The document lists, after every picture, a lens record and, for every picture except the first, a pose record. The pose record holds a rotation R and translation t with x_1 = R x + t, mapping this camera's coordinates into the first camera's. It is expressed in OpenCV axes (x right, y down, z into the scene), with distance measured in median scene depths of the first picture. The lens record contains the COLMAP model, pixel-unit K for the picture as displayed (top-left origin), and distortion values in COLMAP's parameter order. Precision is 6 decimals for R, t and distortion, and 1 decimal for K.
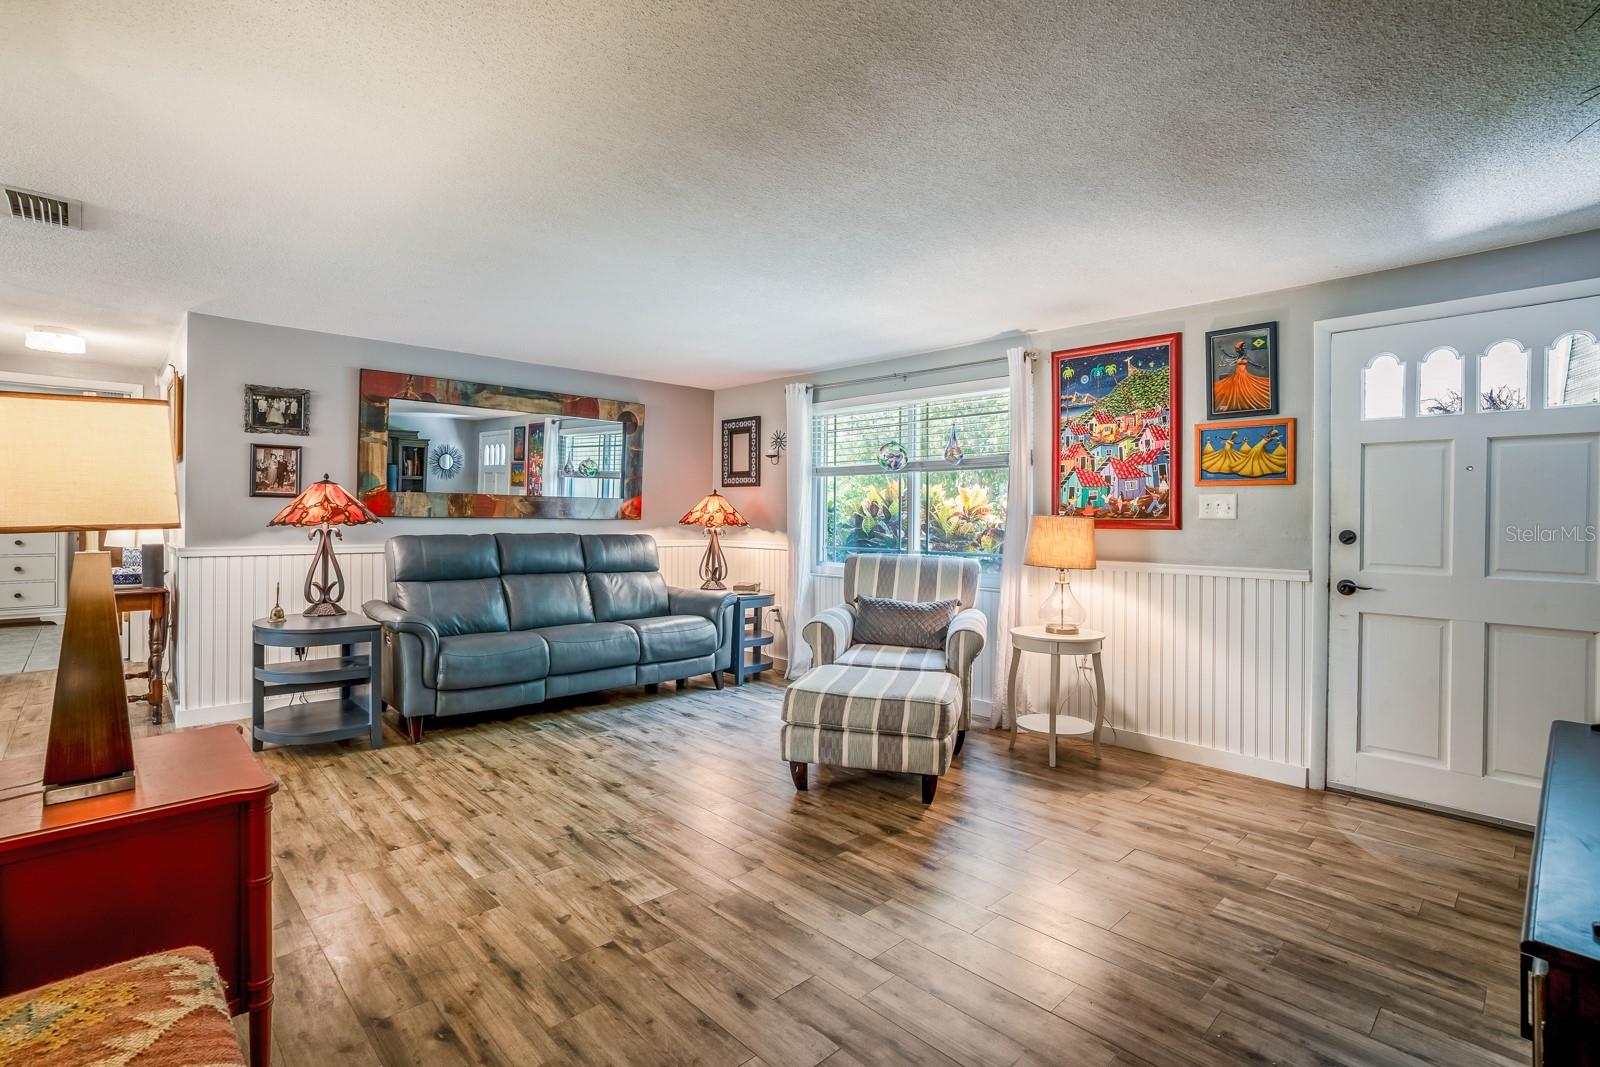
lens RADIAL K [[767.4, 0, 804.7], [0, 767.4, 505.3], [0, 0, 1]] dist [-0.062776, 0.037049]
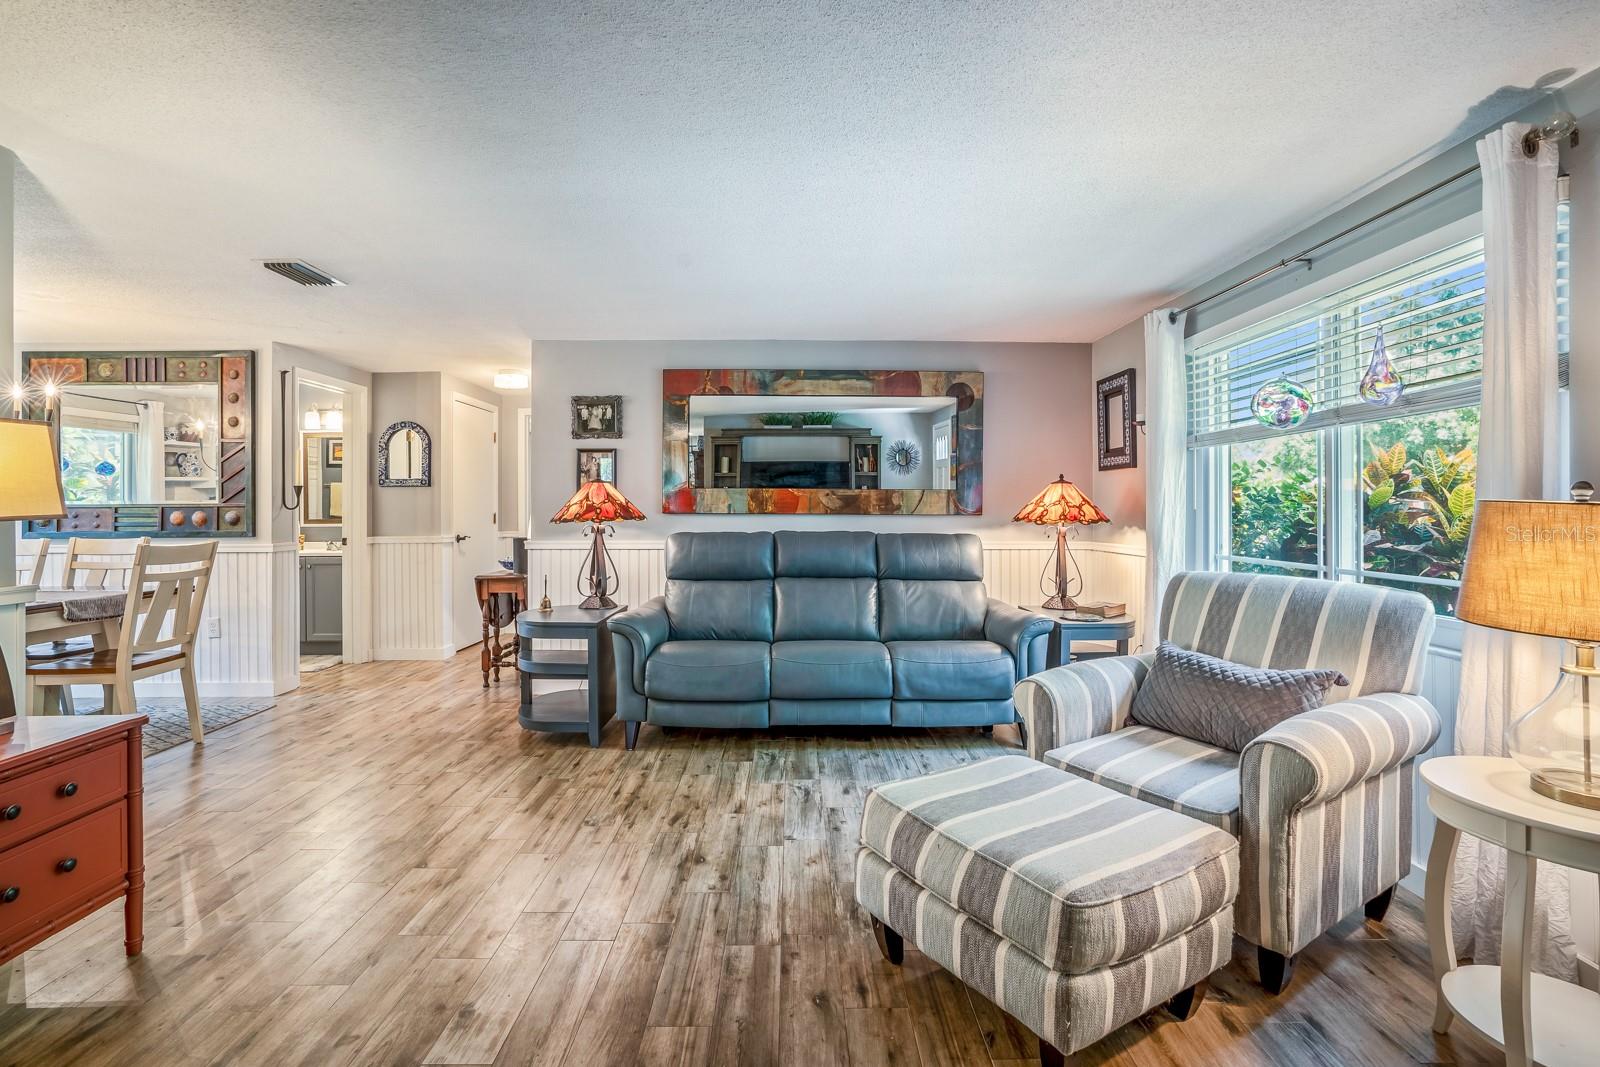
lens RADIAL K [[767.4, 0, 804.7], [0, 767.4, 505.3], [0, 0, 1]] dist [-0.062776, 0.037049]
pose [[0.727943, -0.011343, -0.685544, 0.275408], [0.016336, 0.999866, 0.000804, 0.006140], [0.685443, -0.011784, 0.728031, 0.390007]]
